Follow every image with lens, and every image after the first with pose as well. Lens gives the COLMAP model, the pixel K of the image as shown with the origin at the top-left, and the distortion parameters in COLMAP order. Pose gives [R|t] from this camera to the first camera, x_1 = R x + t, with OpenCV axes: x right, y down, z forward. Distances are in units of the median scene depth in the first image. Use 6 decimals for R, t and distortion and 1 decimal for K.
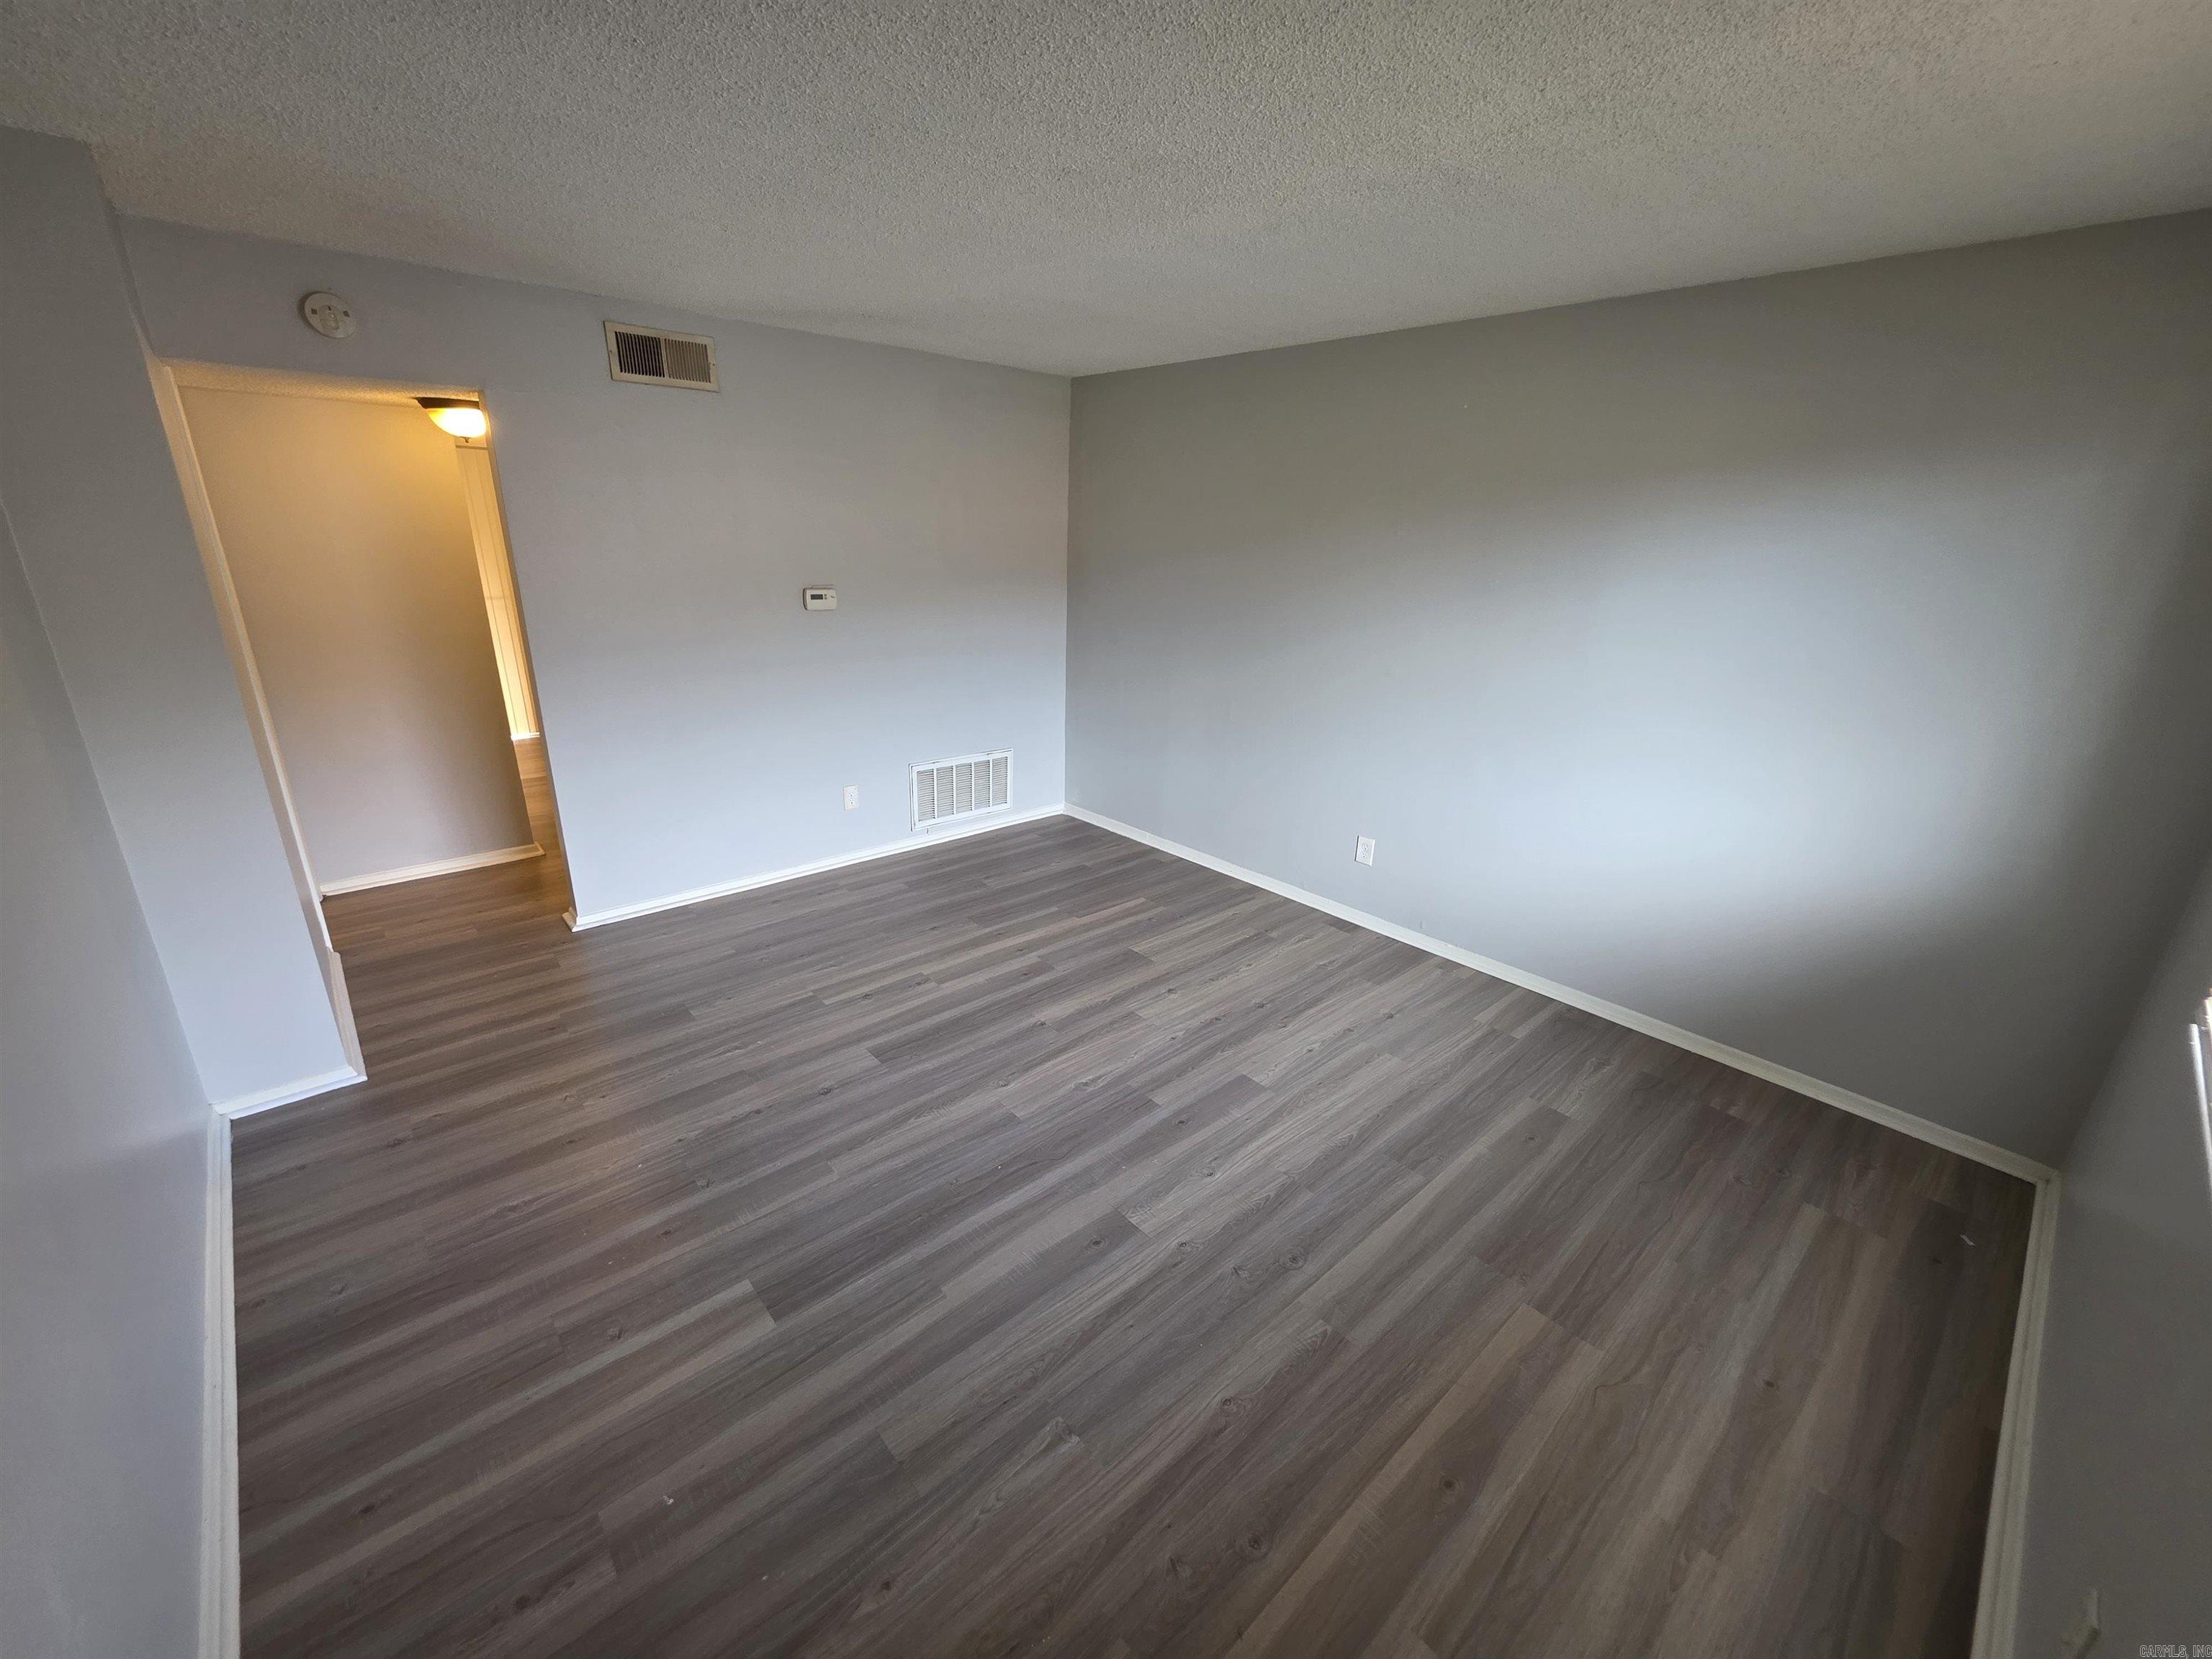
lens RADIAL K [[886.1, 0, 1119.7], [0, 886.1, 828.2], [0, 0, 1]] dist [0.013081, 0.000060]
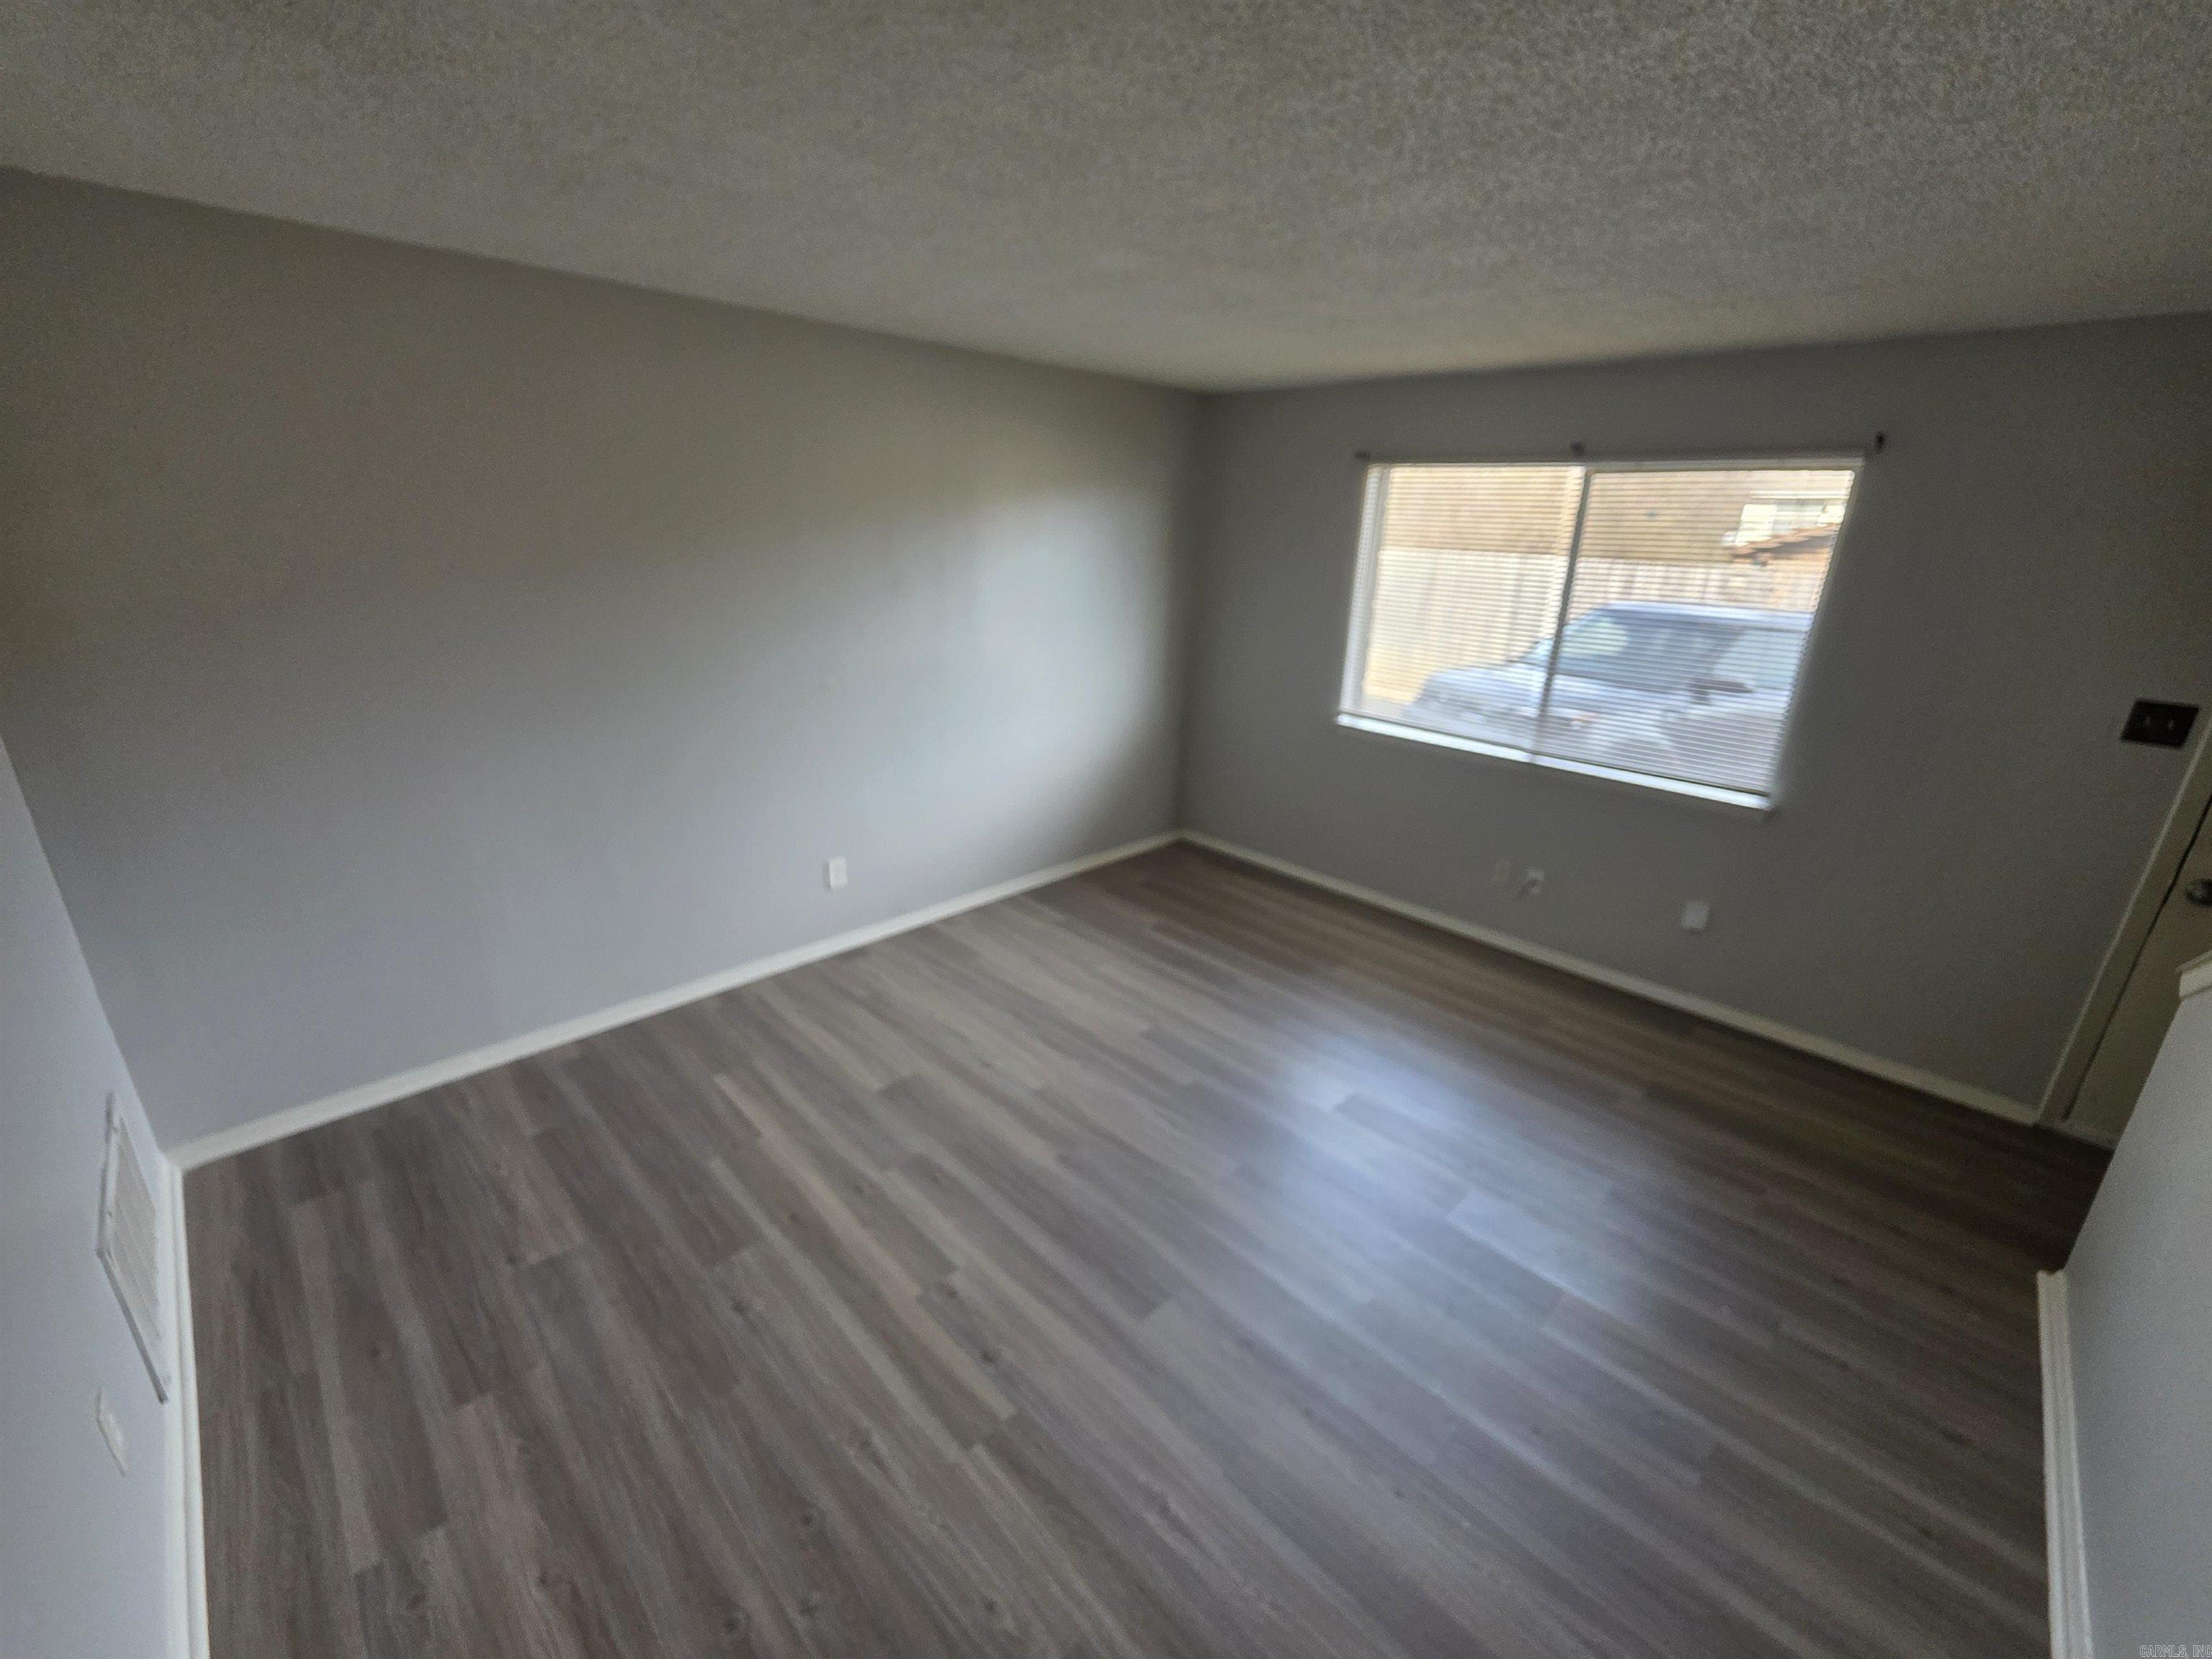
lens RADIAL K [[898.9, 0, 1109.5], [0, 898.9, 850.9], [0, 0, 1]] dist [-0.000361, -0.000414]
pose [[-0.037556, -0.370355, 0.928131, -0.687733], [0.299148, 0.882026, 0.364062, -0.289449], [-0.953467, 0.291321, 0.077666, 0.742823]]
